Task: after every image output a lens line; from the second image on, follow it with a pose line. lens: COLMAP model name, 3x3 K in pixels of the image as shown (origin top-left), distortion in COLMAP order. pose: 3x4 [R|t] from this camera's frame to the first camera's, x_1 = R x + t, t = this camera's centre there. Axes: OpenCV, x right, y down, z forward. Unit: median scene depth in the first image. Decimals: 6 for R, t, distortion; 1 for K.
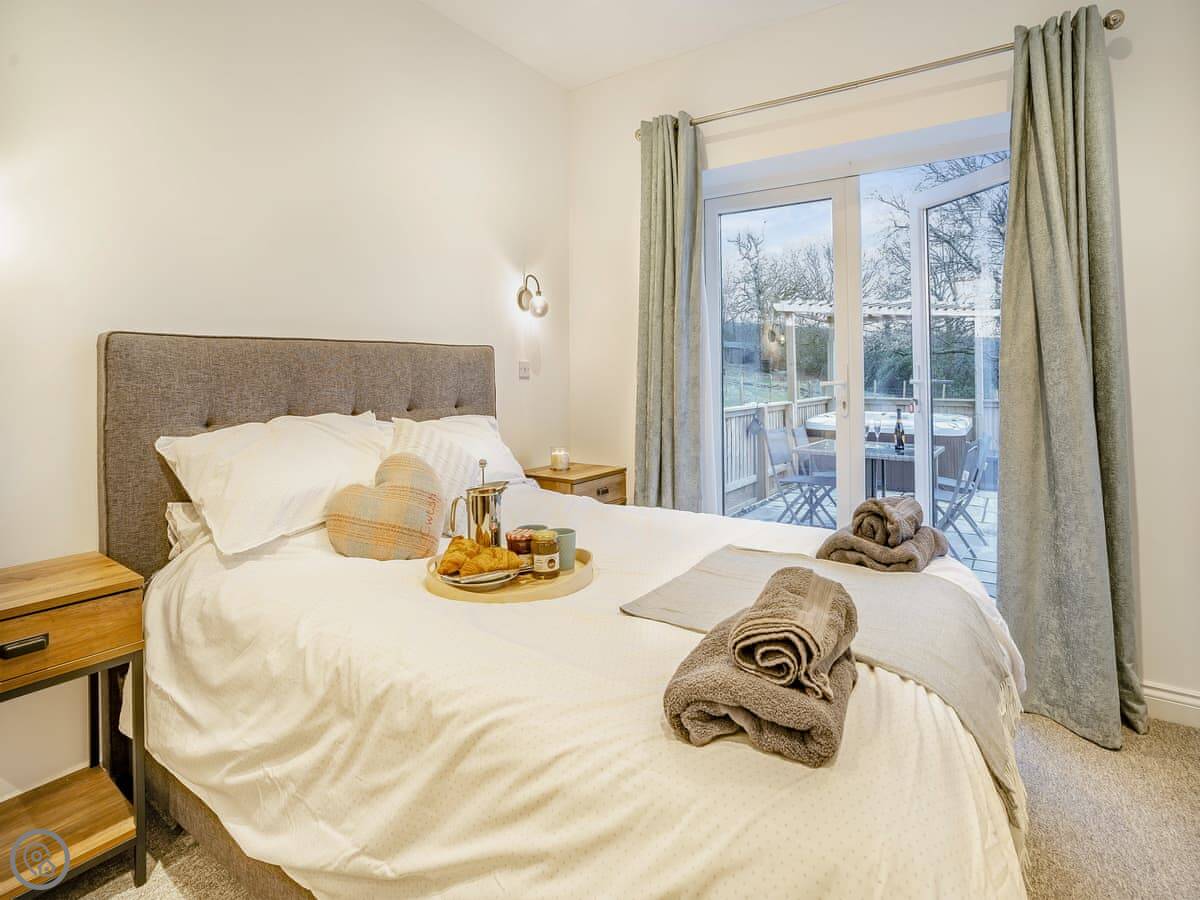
lens RADIAL K [[624.6, 0, 564.6], [0, 624.6, 410.3], [0, 0, 1]] dist [-0.062313, 0.025411]
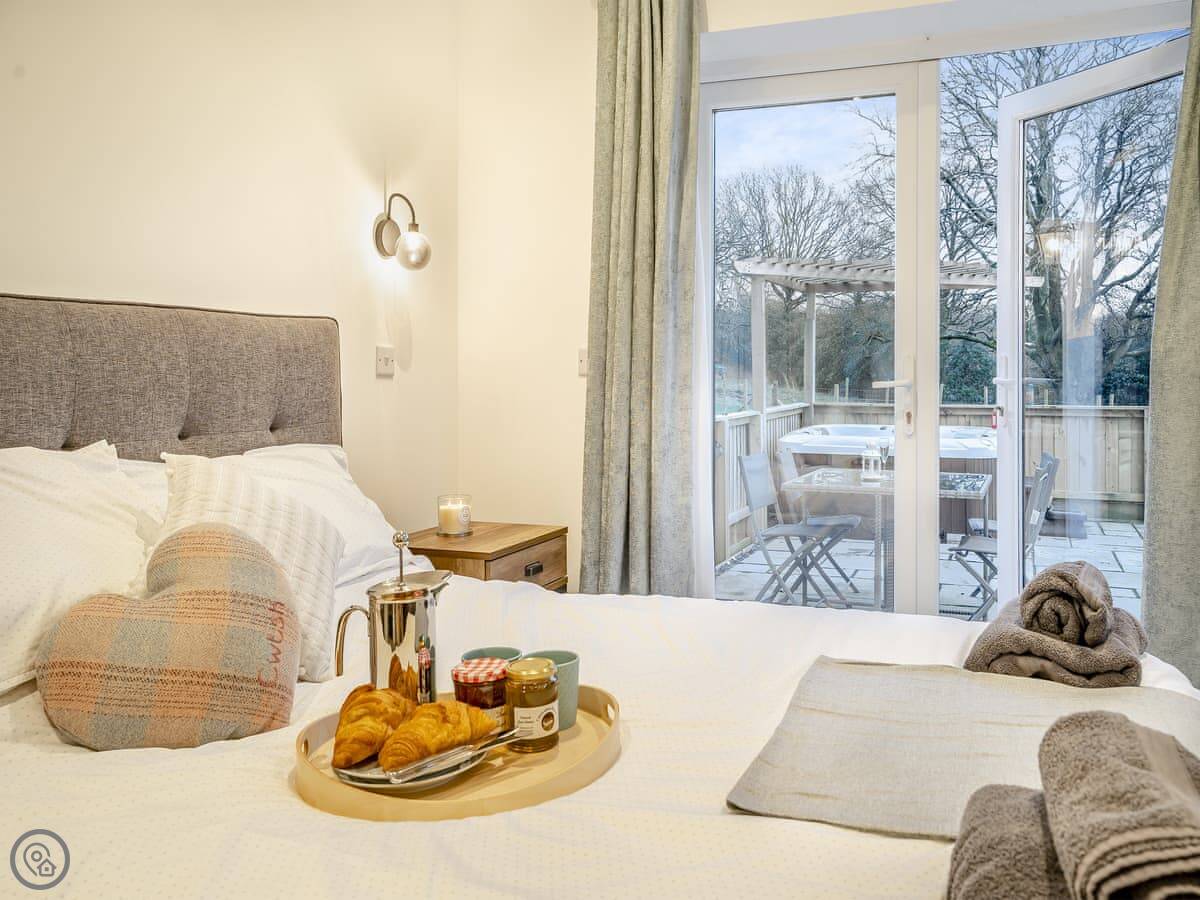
lens RADIAL K [[982.3, 0, 663.8], [0, 982.3, 421.3], [0, 0, 1]] dist [0.029218, 0.015464]
pose [[0.958759, -0.012459, 0.283948, -0.111976], [0.013902, 0.999899, -0.003067, -0.006415], [-0.283881, 0.006888, 0.958835, 0.103407]]
